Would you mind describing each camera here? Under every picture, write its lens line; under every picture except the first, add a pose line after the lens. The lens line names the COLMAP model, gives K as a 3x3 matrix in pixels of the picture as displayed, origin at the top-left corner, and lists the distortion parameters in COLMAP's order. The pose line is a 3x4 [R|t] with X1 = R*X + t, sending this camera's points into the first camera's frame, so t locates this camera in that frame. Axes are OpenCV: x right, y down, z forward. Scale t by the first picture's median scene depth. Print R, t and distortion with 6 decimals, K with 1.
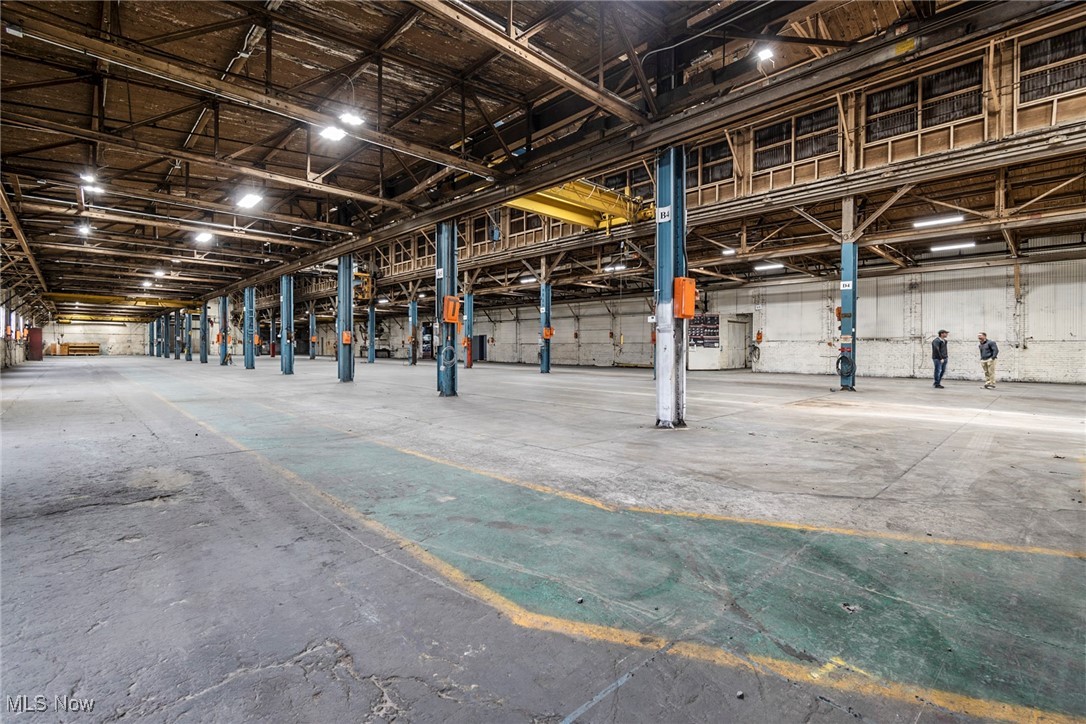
lens RADIAL K [[489.5, 0, 542.0], [0, 489.5, 345.2], [0, 0, 1]] dist [0.006658, 0.000368]
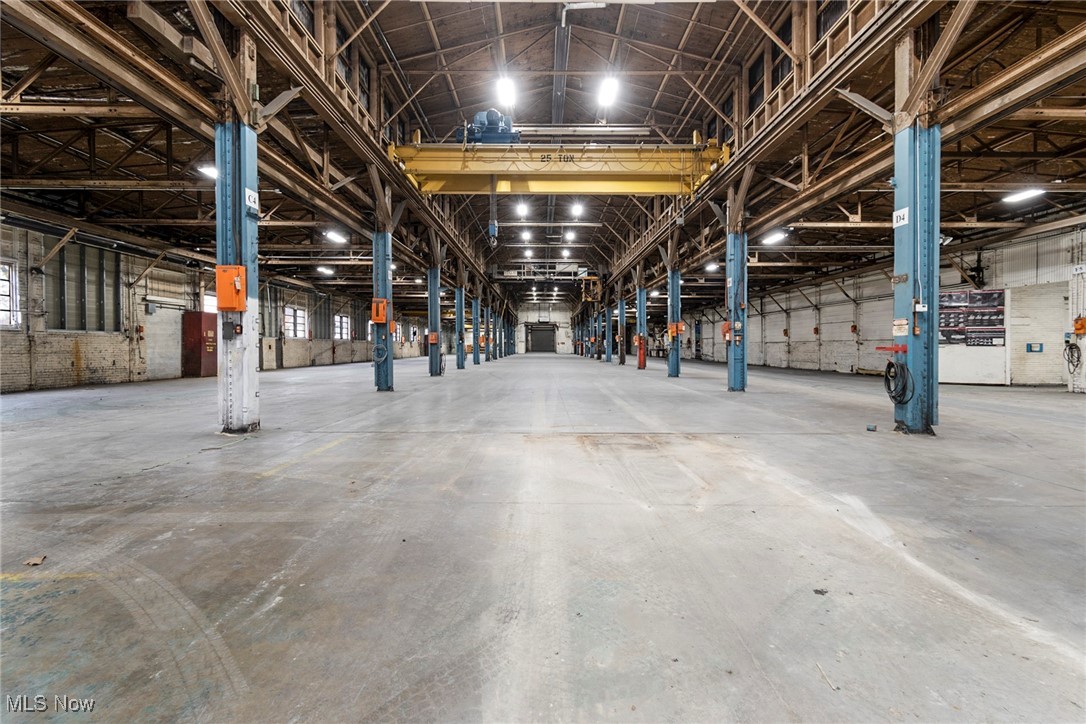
lens RADIAL K [[489.5, 0, 542.0], [0, 489.5, 345.2], [0, 0, 1]] dist [0.006658, 0.000368]
pose [[0.725558, -0.003320, -0.688153, 0.364923], [0.003770, 0.999993, -0.000849, 0.002120], [0.688151, -0.001978, 0.725565, 0.208225]]
